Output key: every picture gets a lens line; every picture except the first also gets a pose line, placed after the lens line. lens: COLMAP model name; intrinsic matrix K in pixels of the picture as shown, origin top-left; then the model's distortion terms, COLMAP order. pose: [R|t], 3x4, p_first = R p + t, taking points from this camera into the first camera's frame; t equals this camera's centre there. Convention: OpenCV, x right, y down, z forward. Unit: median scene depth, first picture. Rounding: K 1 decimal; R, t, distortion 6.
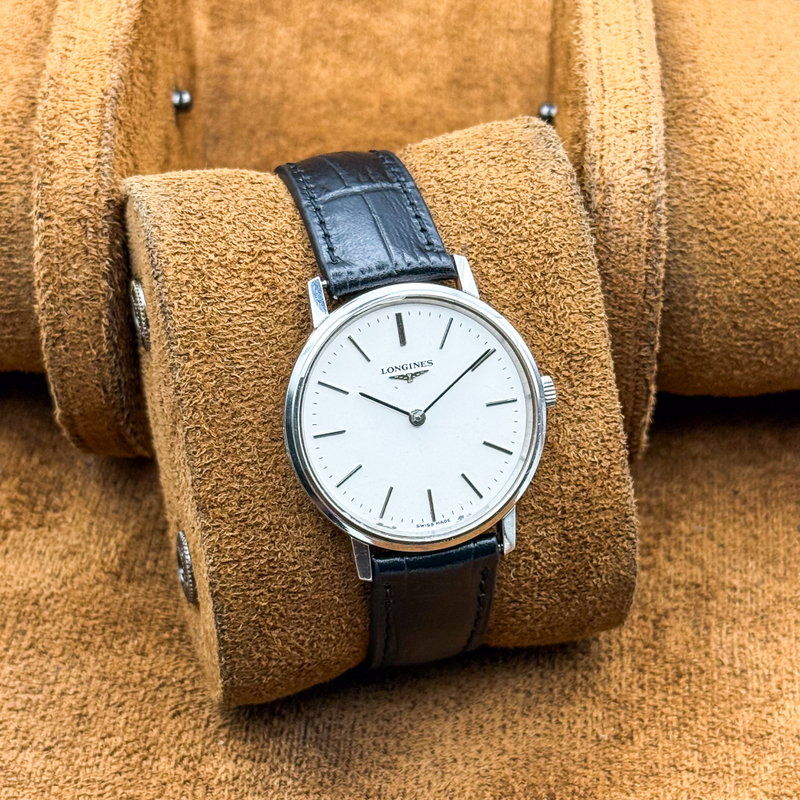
lens RADIAL K [[2084.1, 0, 404.6], [0, 2084.1, 403.6], [0, 0, 1]] dist [-0.034299, 0.000000]
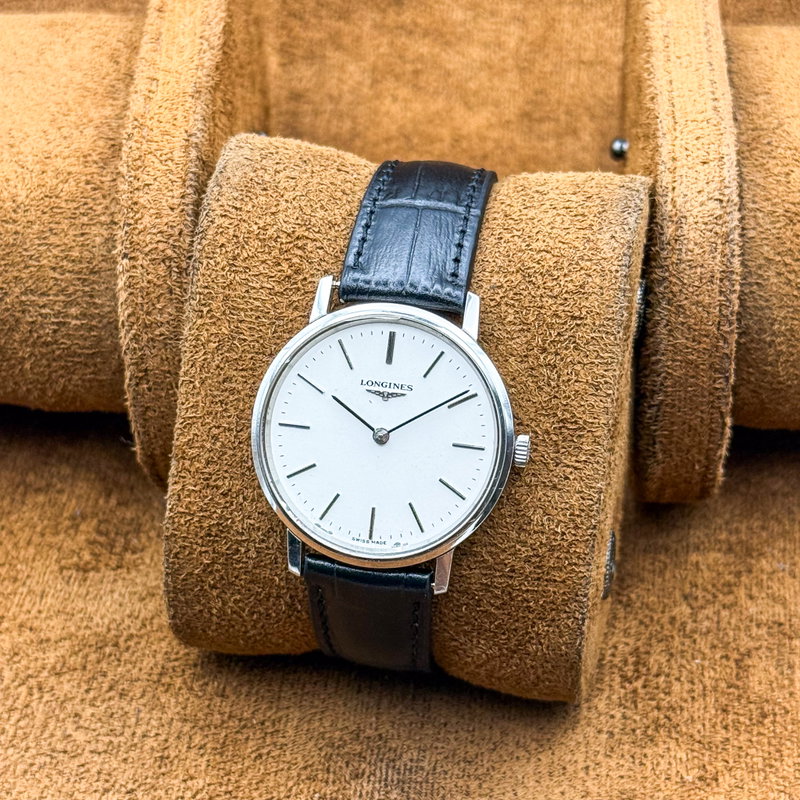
lens RADIAL K [[2084.1, 0, 406.2], [0, 2084.1, 397.8], [0, 0, 1]] dist [-0.034299, 0.000000]
pose [[0.900409, 0.292094, -0.322406, 0.331988], [-0.281491, 0.956209, 0.080165, -0.093328], [0.331703, 0.018573, 0.943201, 0.046933]]
